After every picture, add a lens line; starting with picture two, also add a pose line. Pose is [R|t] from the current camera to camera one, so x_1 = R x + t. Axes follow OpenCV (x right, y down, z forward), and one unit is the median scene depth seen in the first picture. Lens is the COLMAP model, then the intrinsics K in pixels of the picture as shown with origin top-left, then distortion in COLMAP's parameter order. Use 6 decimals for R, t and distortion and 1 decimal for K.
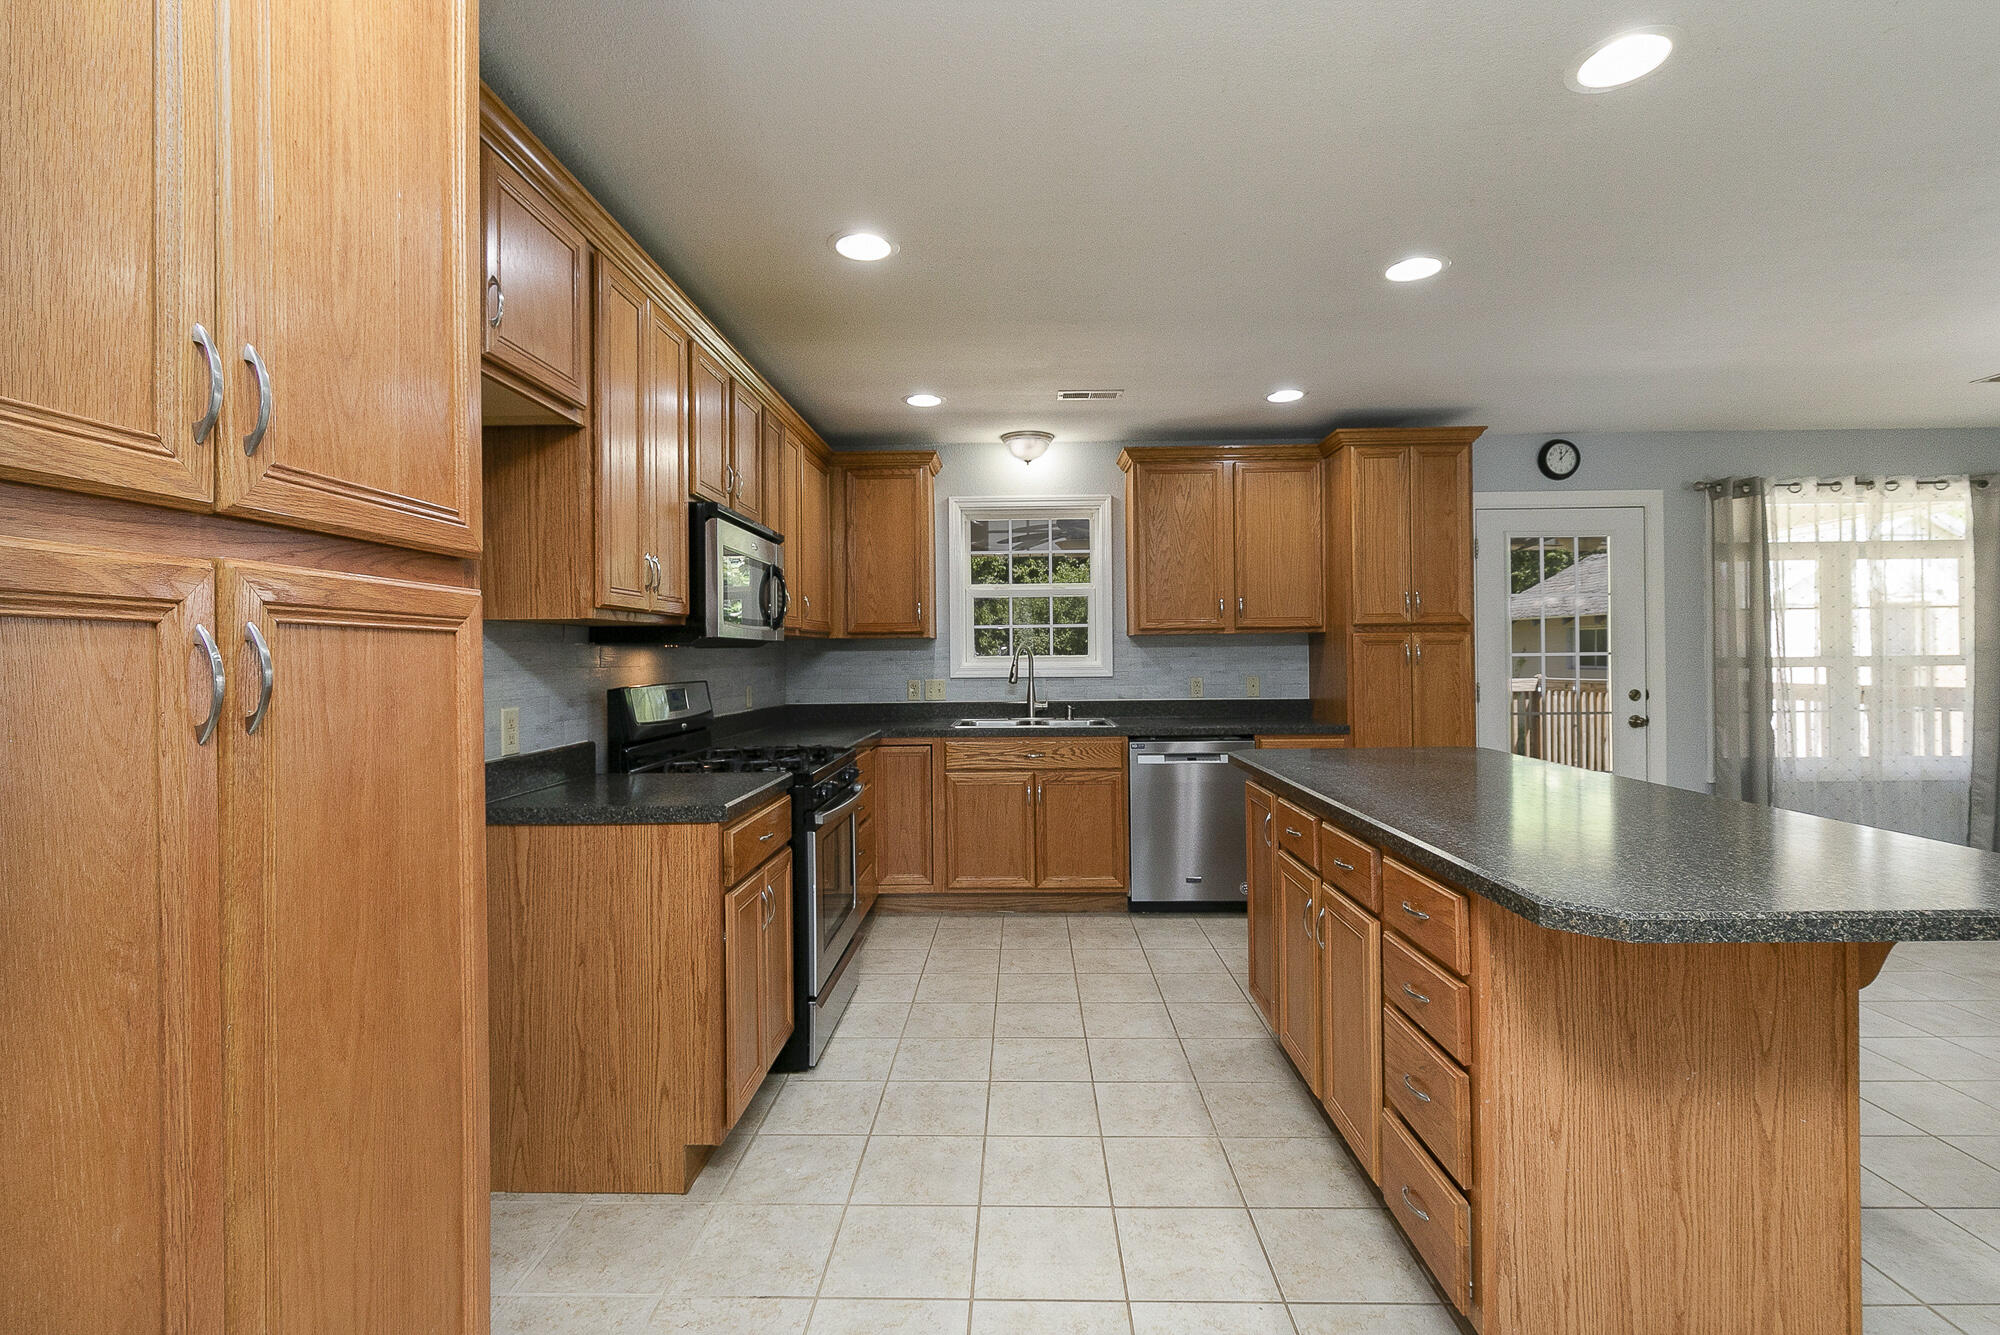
lens RADIAL K [[852.3, 0, 1000.0], [0, 852.3, 667.5], [0, 0, 1]] dist [0.001994, -0.000165]
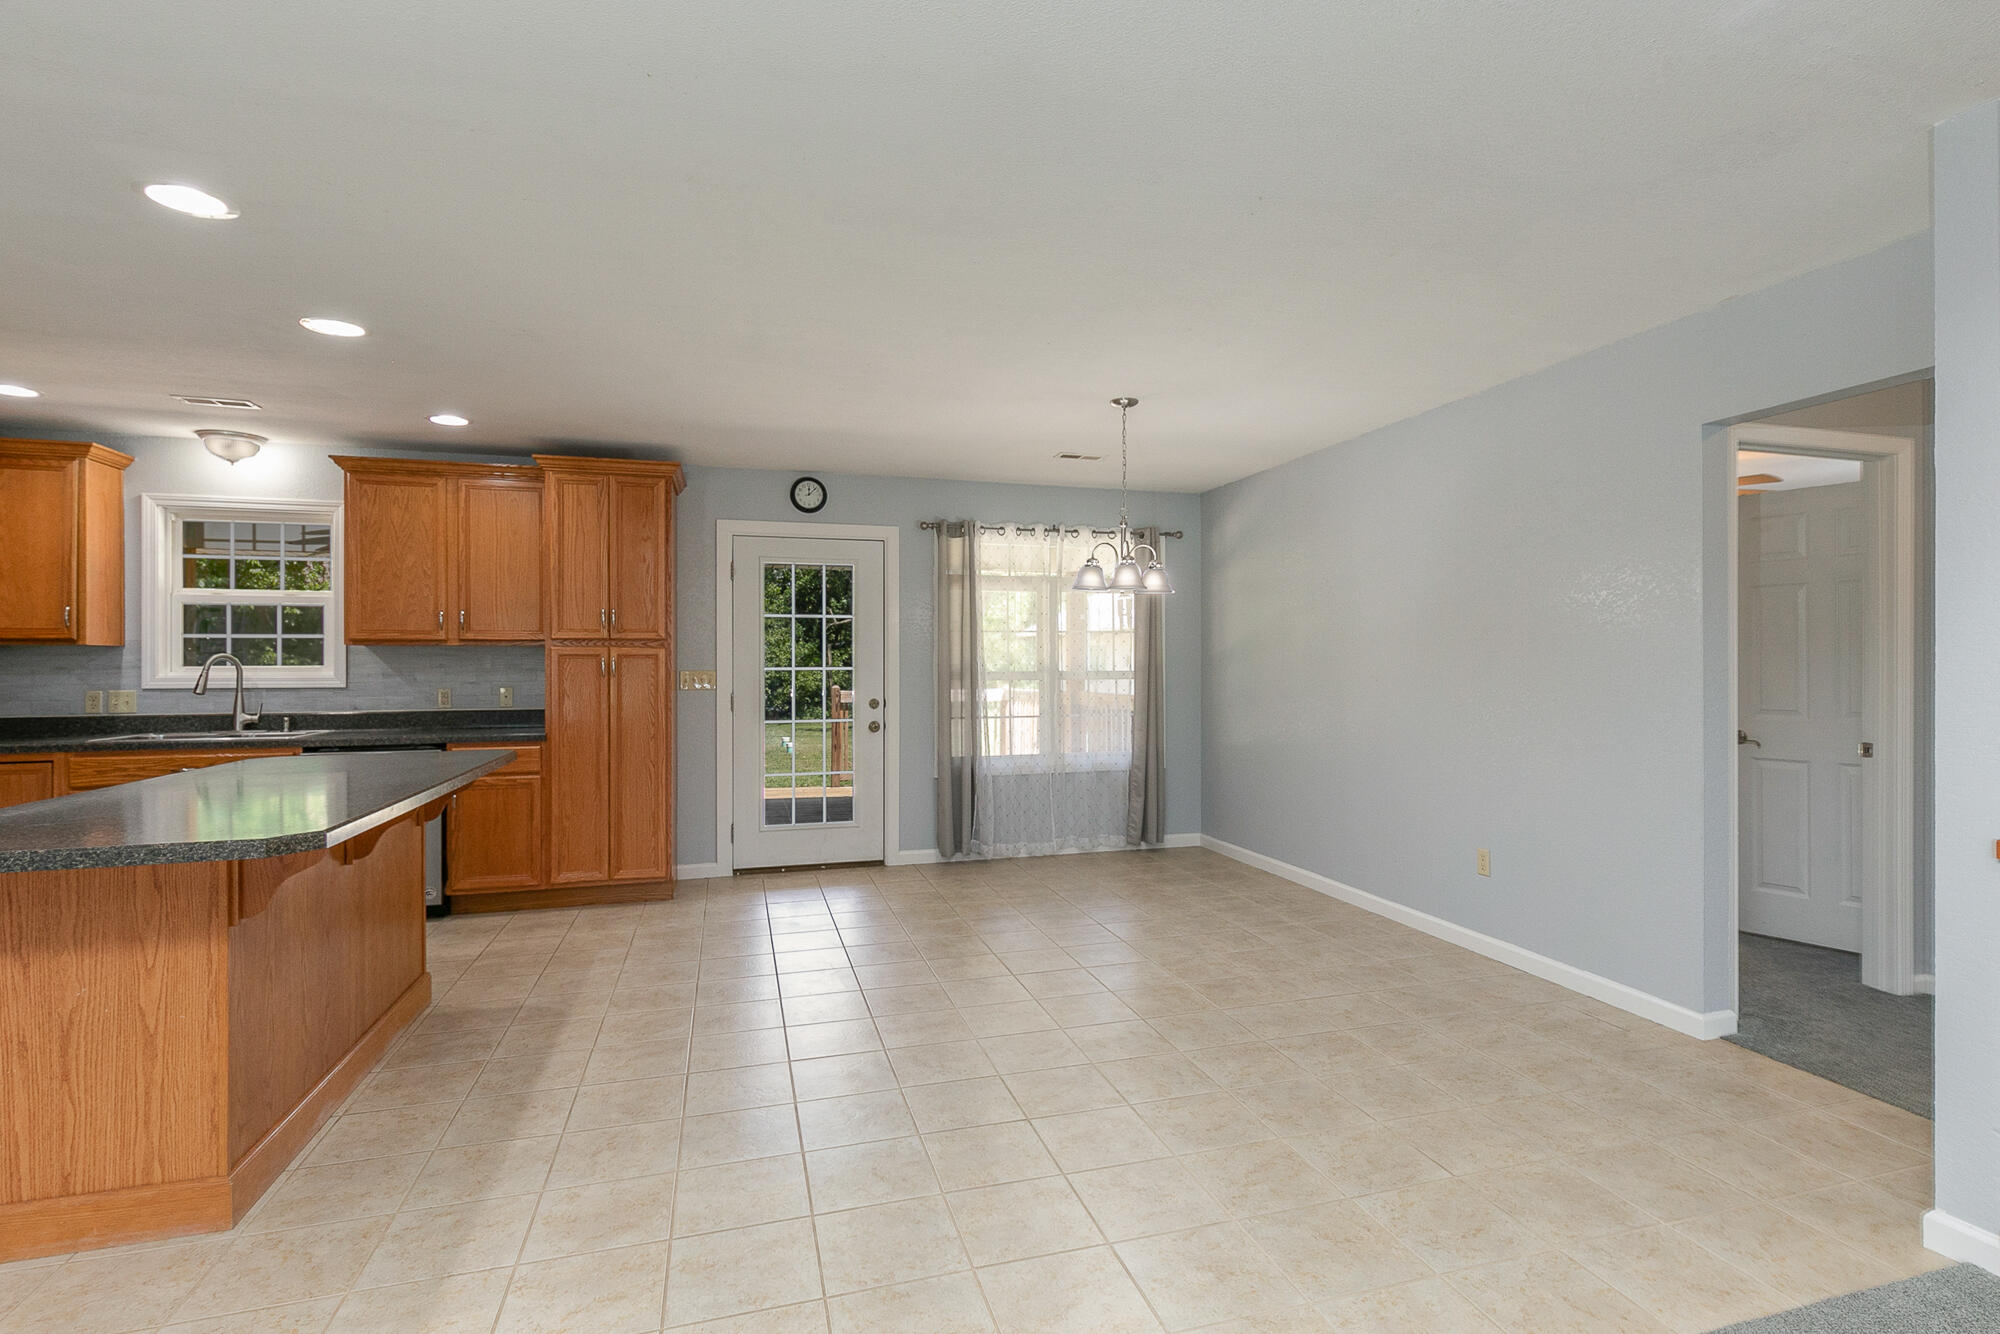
lens RADIAL K [[928.4, 0, 1000.0], [0, 928.4, 667.0], [0, 0, 1]] dist [0.002338, -0.000759]
pose [[0.951672, 0.007115, 0.307032, 0.530388], [-0.003676, 0.999924, -0.011776, -0.002999], [-0.307093, 0.010079, 0.951626, -0.248065]]
